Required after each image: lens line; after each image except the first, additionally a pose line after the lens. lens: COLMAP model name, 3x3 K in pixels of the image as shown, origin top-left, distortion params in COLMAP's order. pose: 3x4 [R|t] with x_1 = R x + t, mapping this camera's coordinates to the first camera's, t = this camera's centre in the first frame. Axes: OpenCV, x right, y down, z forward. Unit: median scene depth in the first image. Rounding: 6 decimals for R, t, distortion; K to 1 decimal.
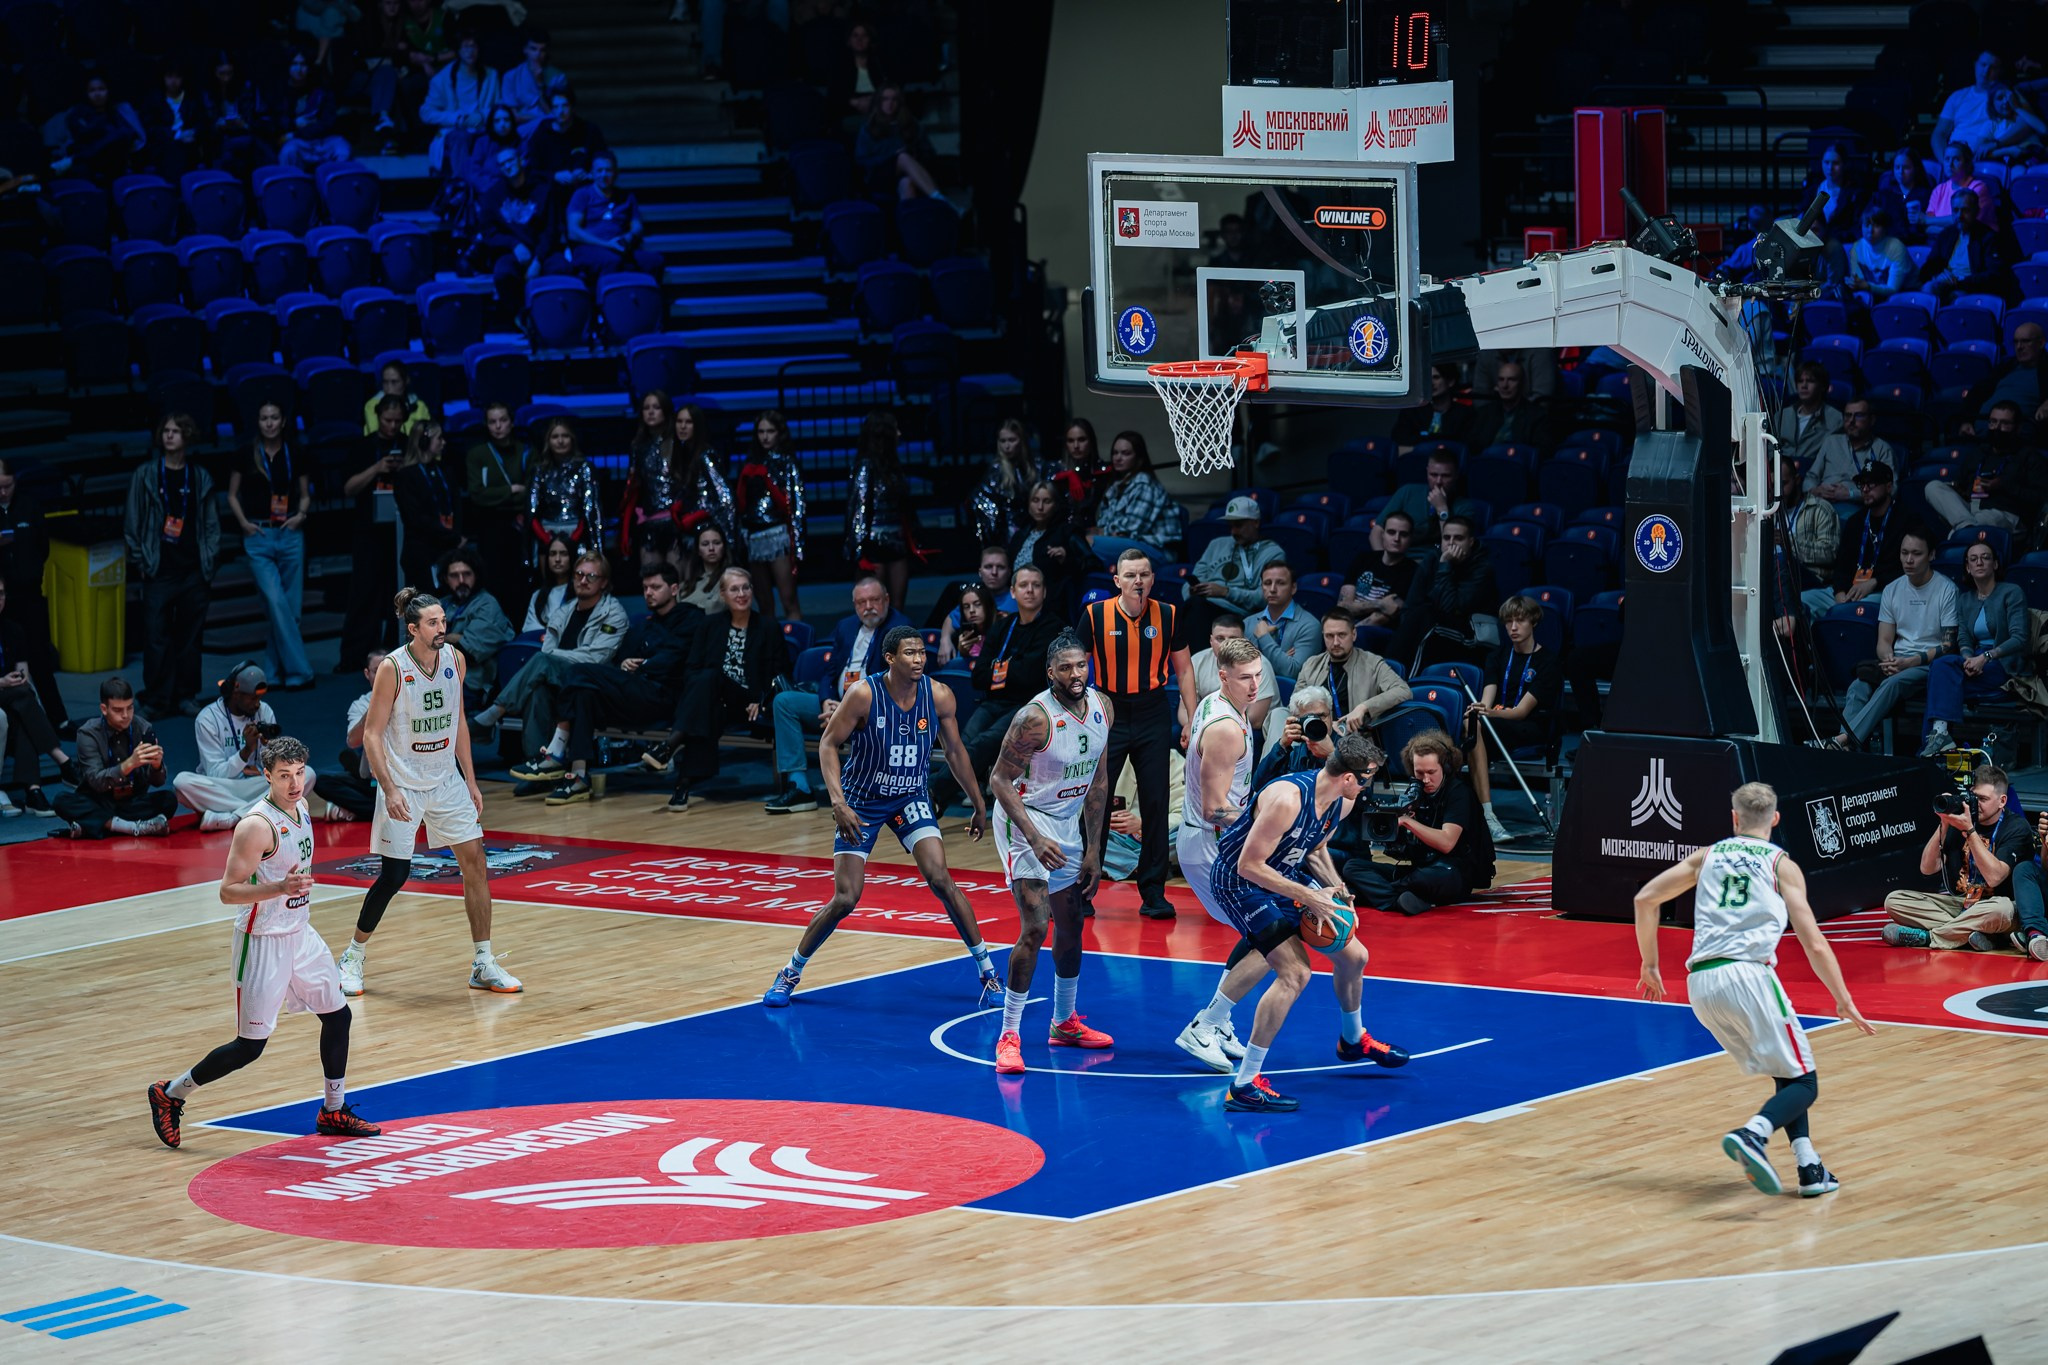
lens RADIAL K [[9726.0, 0, 1024.0], [0, 9726.0, 682.5], [0, 0, 1]] dist [0.304959, -10.660133]
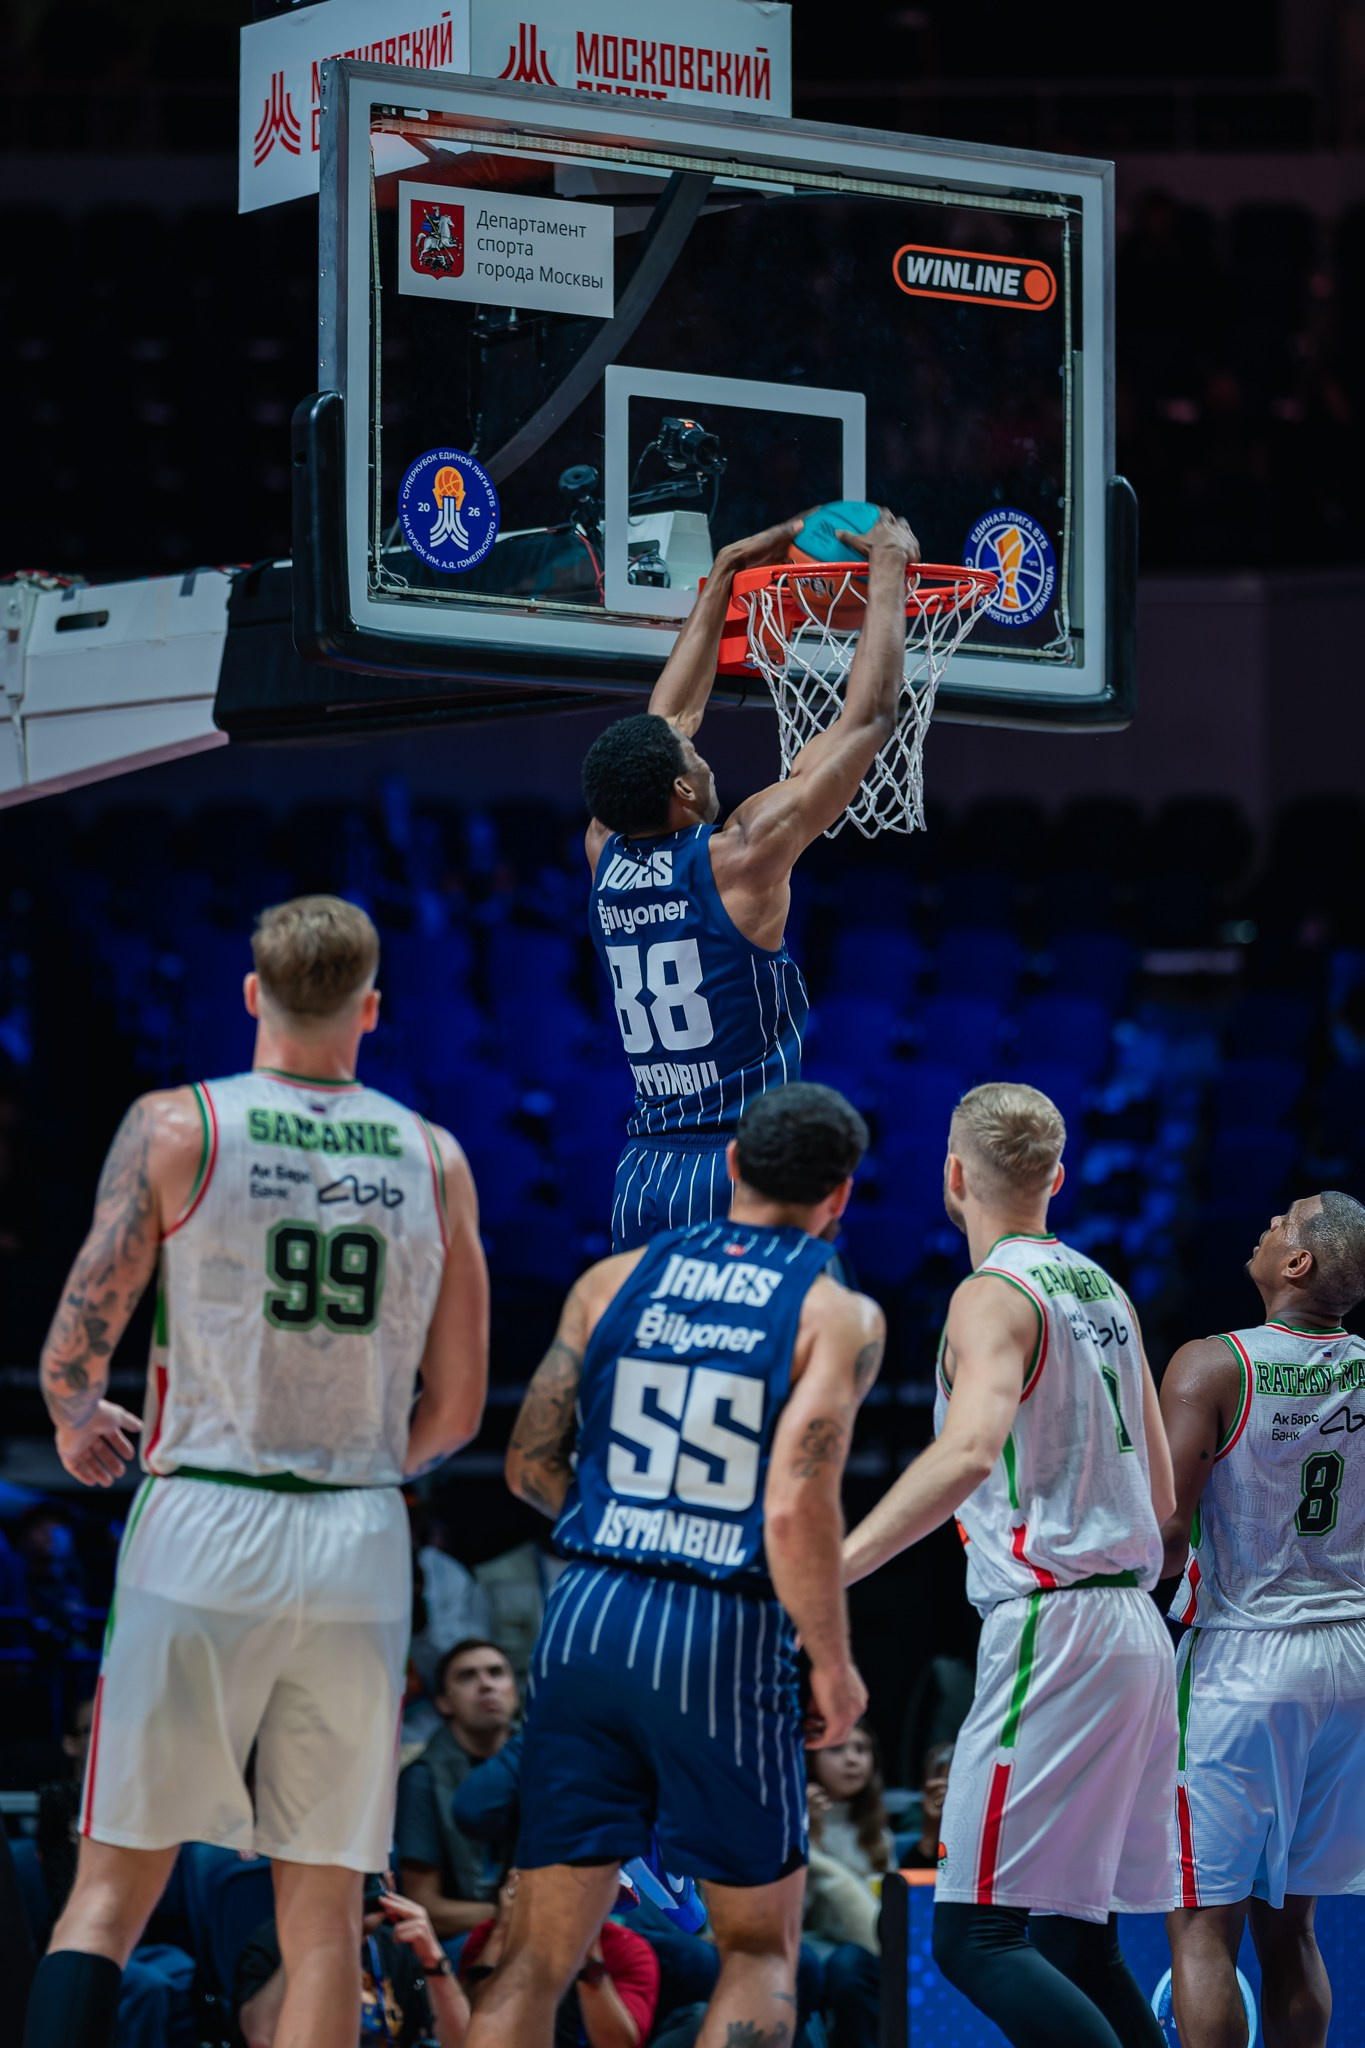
lens RADIAL K [[9726.0, 0, 682.5], [0, 9726.0, 1024.0], [0, 0, 1]] dist [0.304959, -10.660133]
pose [[0.253763, 0.110473, 0.960937, -0.366336], [0.112824, 0.983295, -0.142838, 0.042372], [-0.960664, 0.144664, 0.237060, 0.901291]]
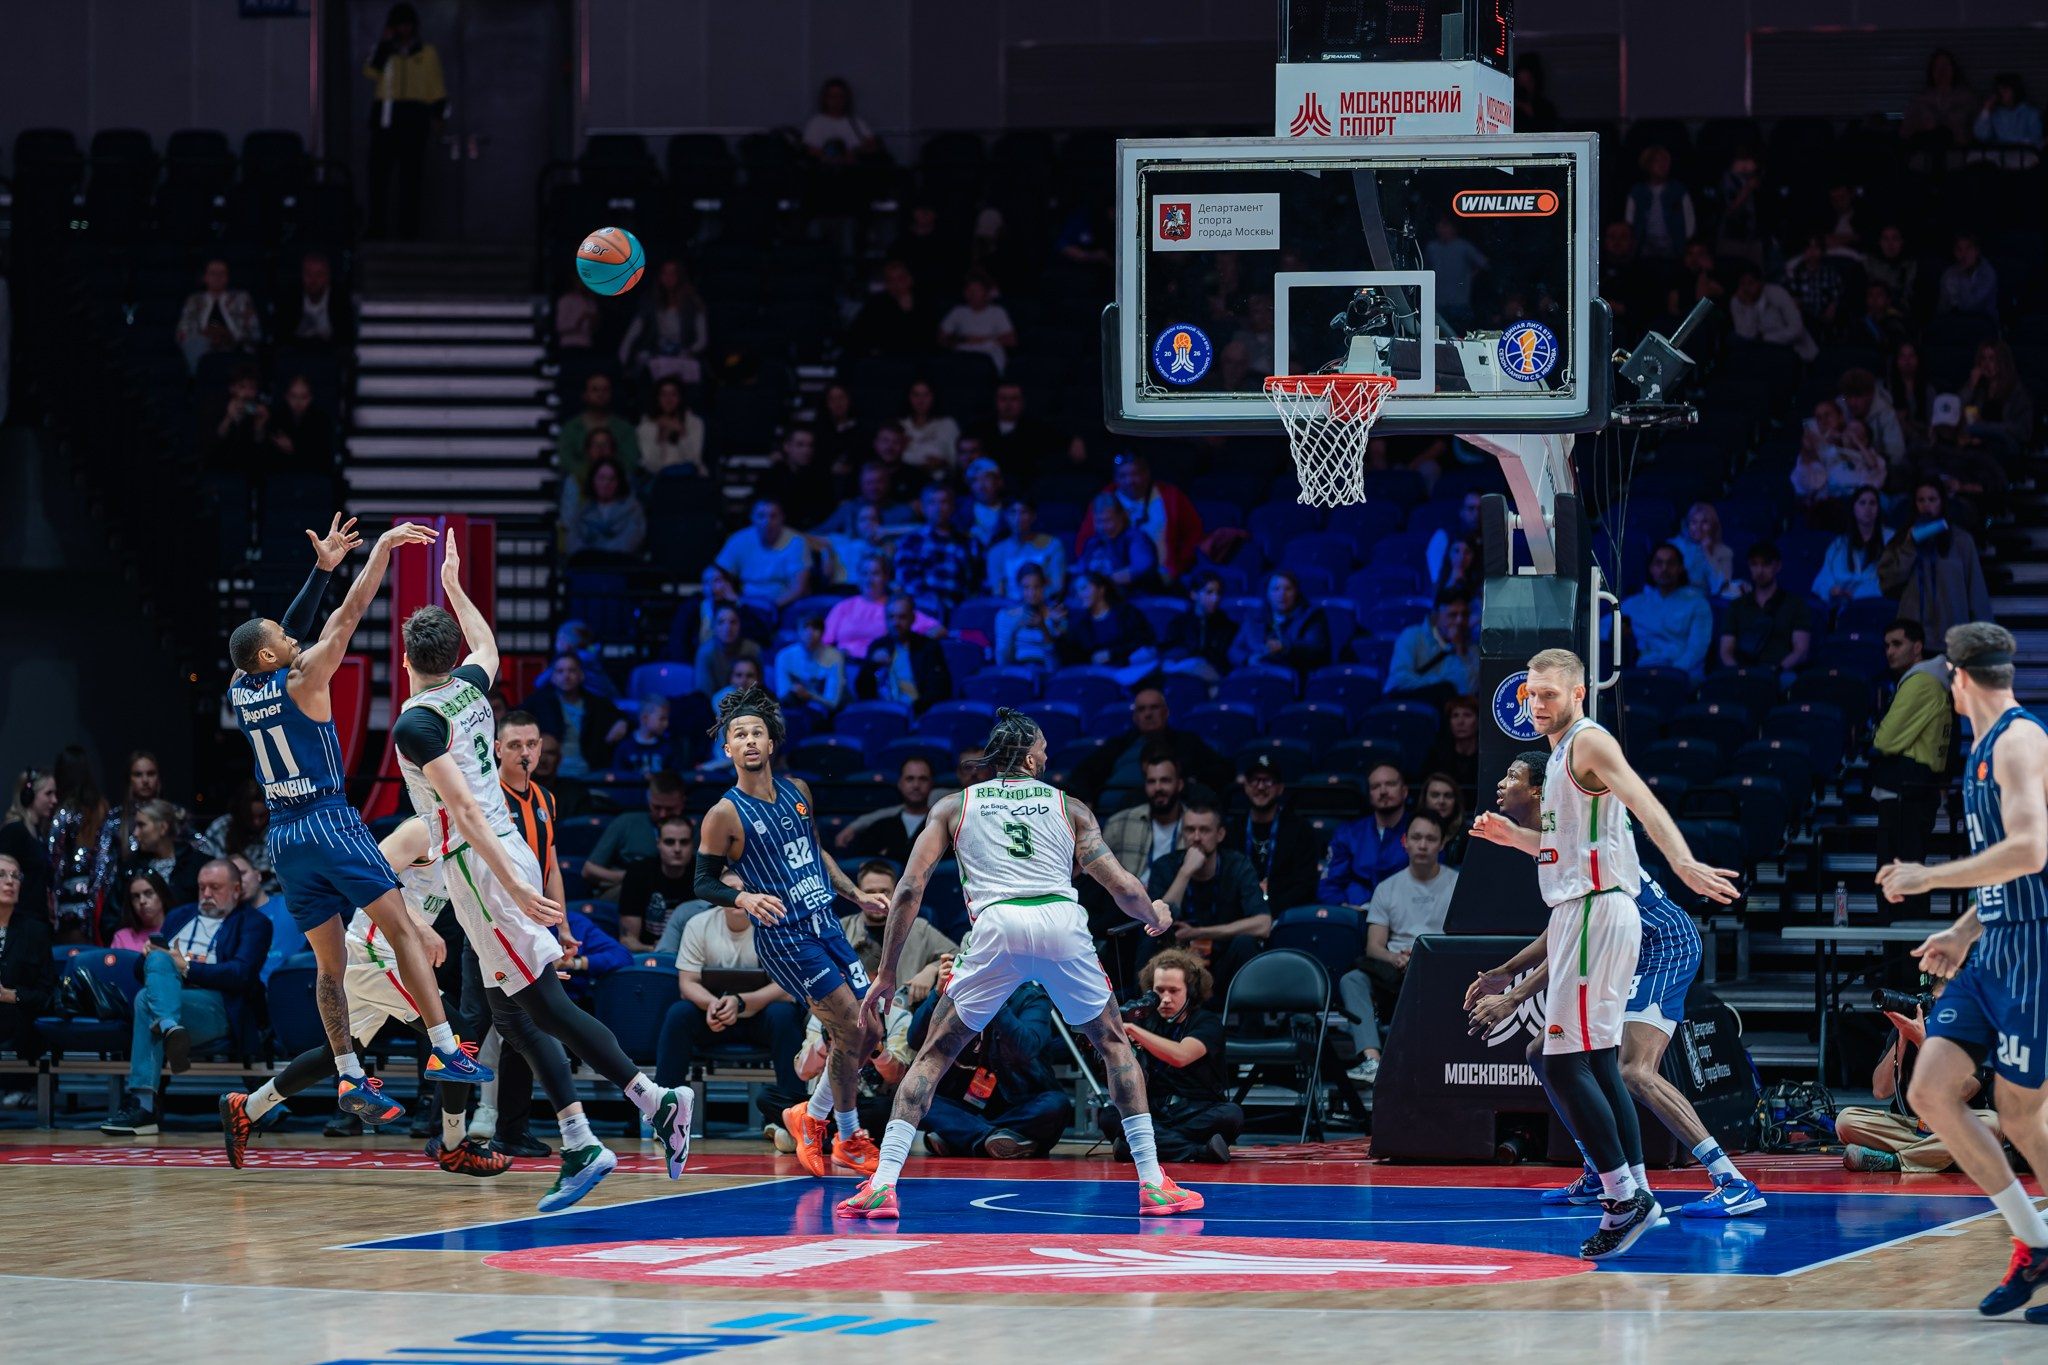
lens RADIAL K [[9726.0, 0, 1024.0], [0, 9726.0, 682.5], [0, 0, 1]] dist [0.304959, -10.660133]
pose [[0.916059, 0.035098, 0.399504, -0.325662], [0.020397, 0.990796, -0.133816, 0.099990], [-0.400523, 0.130732, 0.906912, 0.270489]]
